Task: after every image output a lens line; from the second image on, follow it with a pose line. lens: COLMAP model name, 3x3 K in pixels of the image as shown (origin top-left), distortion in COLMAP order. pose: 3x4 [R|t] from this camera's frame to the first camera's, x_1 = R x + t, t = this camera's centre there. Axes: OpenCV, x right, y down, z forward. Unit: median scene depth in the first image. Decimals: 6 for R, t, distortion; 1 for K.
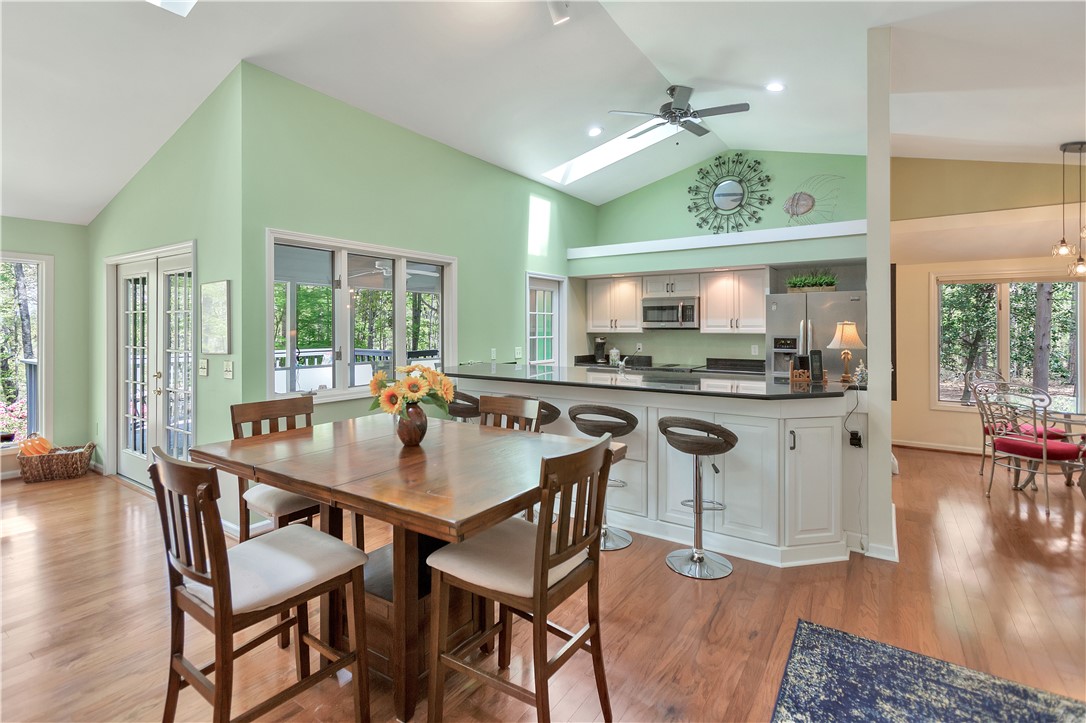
lens RADIAL K [[493.7, 0, 575.0], [0, 493.7, 326.4], [0, 0, 1]] dist [0.000191, 0.001765]
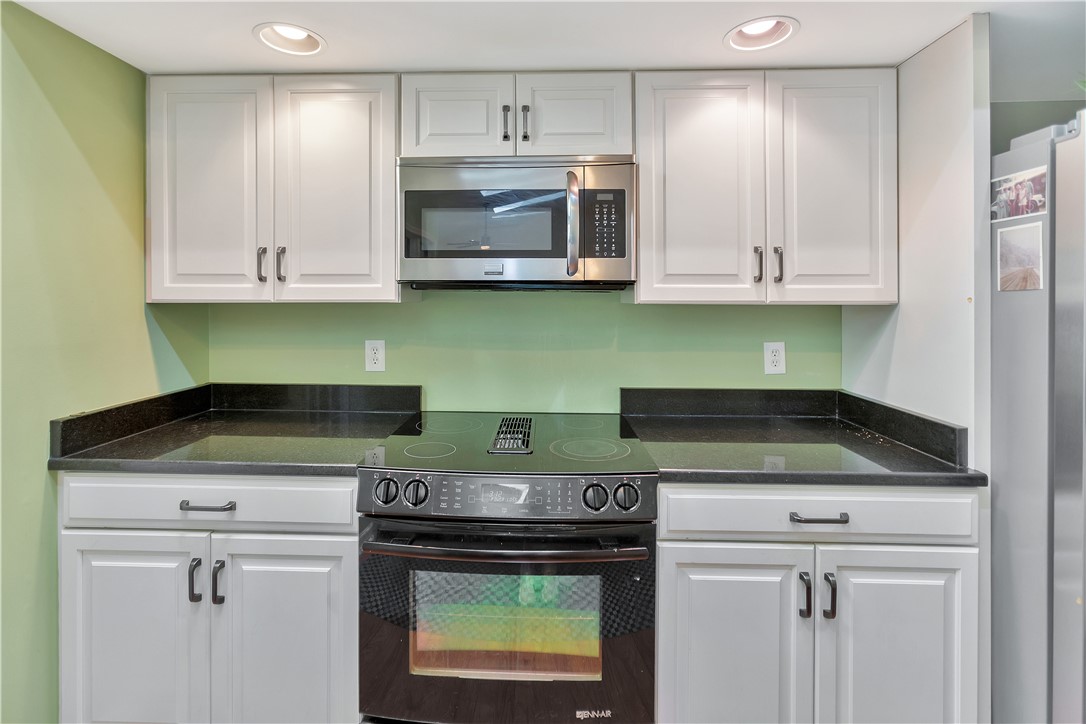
lens RADIAL K [[493.7, 0, 495.3], [0, 493.7, 296.0], [0, 0, 1]] dist [0.000191, 0.001765]
pose [[0.869863, 0.004538, 0.493272, 0.058057], [-0.004781, 0.999988, -0.000769, 0.010328], [-0.493270, -0.001689, 0.869875, 0.773307]]
